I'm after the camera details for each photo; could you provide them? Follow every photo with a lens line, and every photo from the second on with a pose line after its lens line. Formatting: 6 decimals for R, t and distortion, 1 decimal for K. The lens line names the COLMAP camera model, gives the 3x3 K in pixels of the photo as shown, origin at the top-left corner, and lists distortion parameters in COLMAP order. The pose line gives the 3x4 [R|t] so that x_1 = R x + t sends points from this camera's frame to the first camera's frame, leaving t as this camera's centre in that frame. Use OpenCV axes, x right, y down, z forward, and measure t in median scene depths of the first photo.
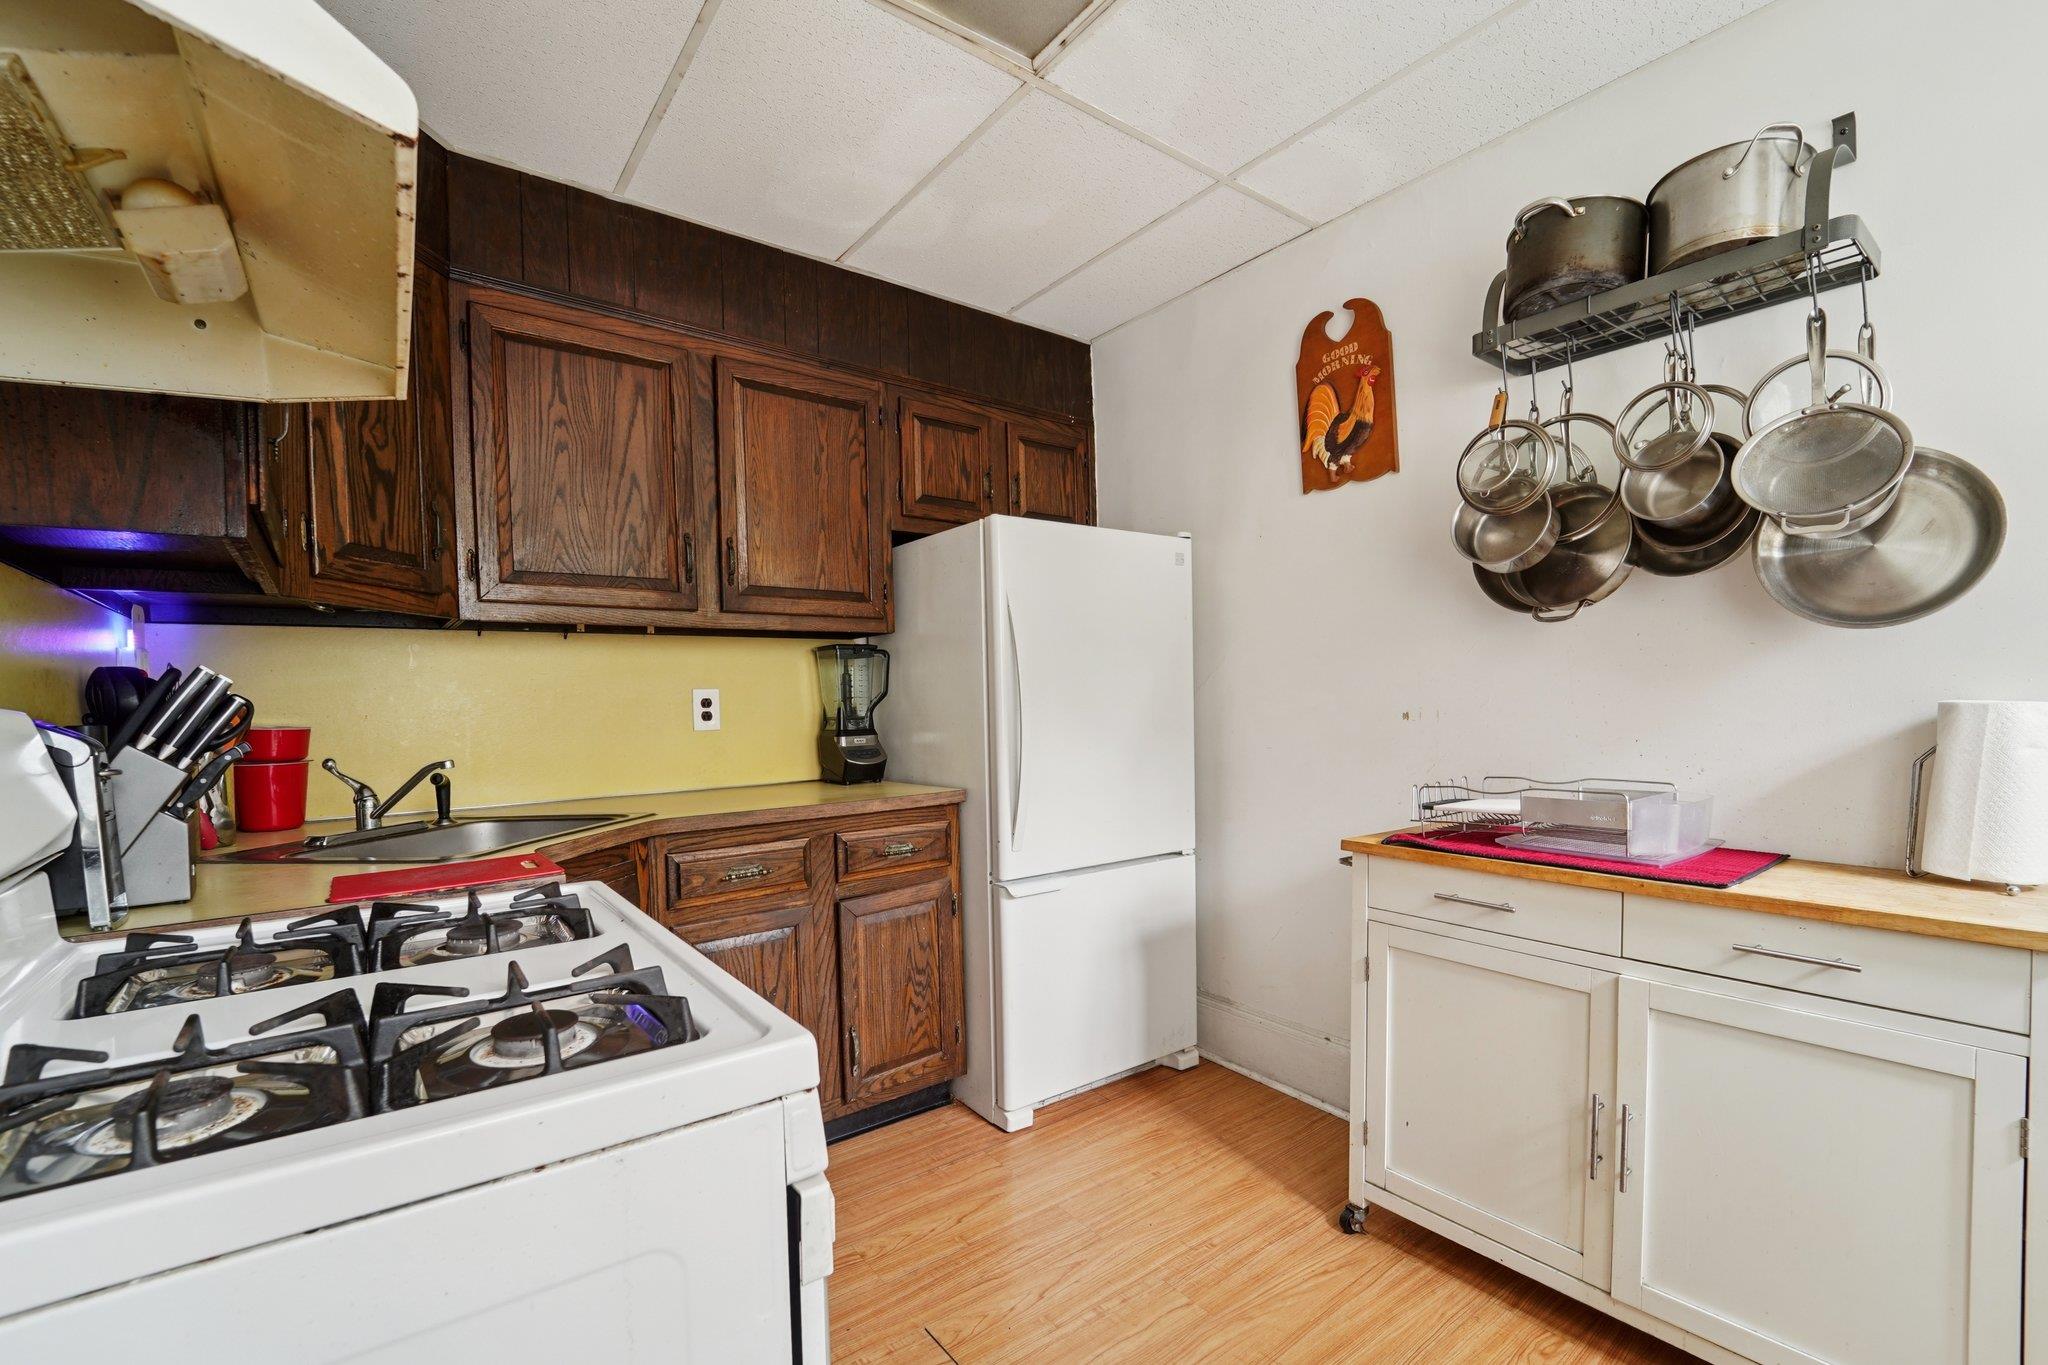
lens RADIAL K [[880.0, 0, 1025.0], [0, 880.0, 722.3], [0, 0, 1]] dist [-0.034779, 0.000135]
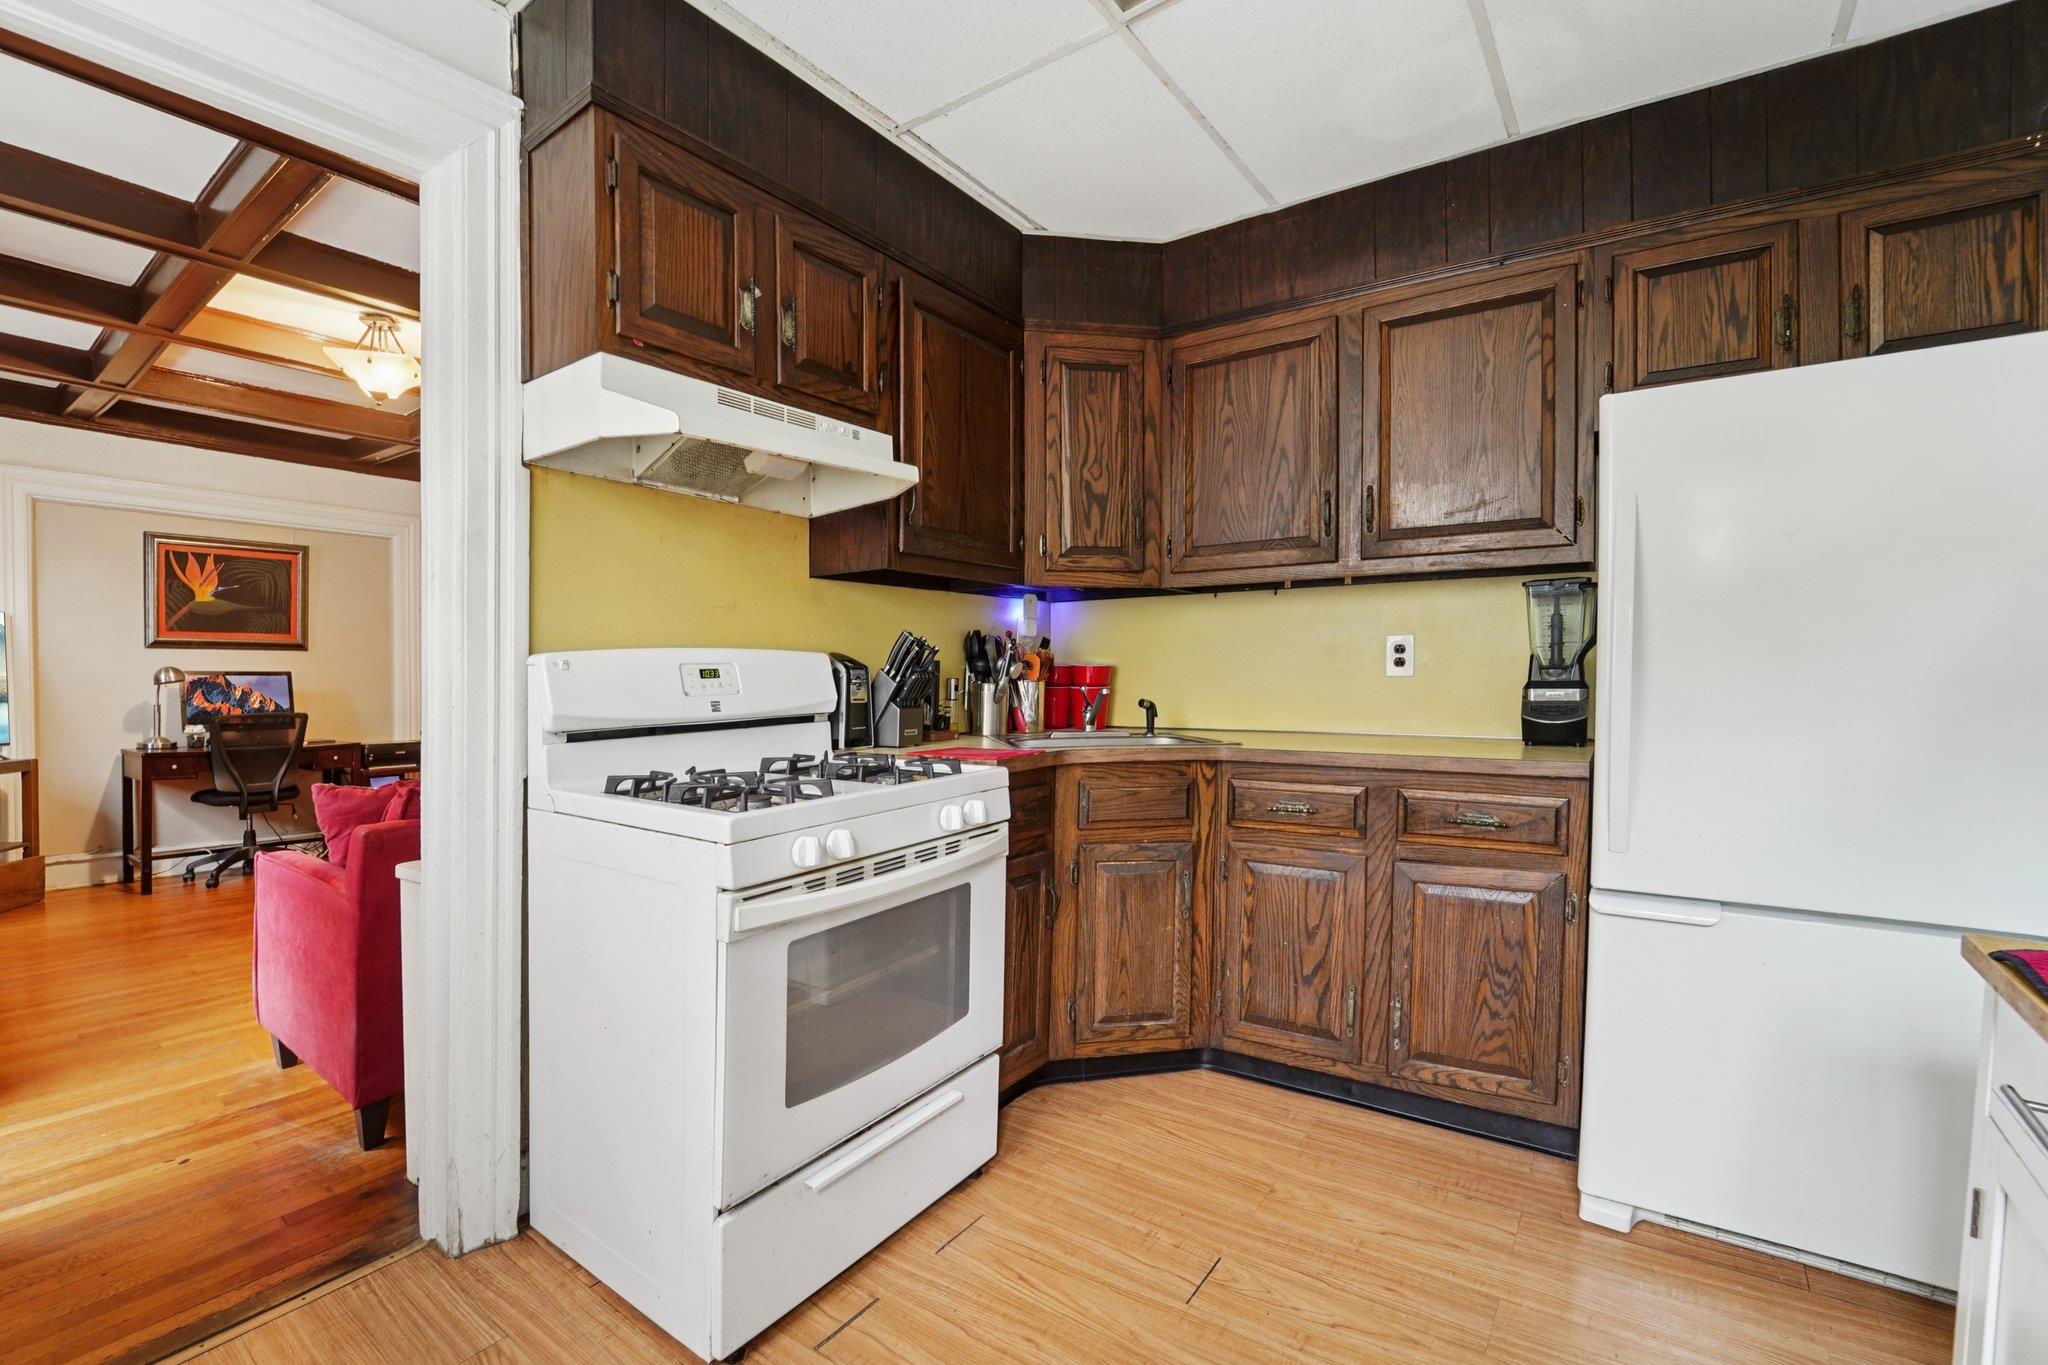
lens RADIAL K [[873.5, 0, 977.0], [0, 873.5, 681.9], [0, 0, 1]] dist [-0.042083, -0.000240]
pose [[0.278060, 0.033293, -0.959987, 0.531438], [-0.018754, 0.999397, 0.029227, -0.005020], [0.960381, 0.009877, 0.278517, 0.303982]]
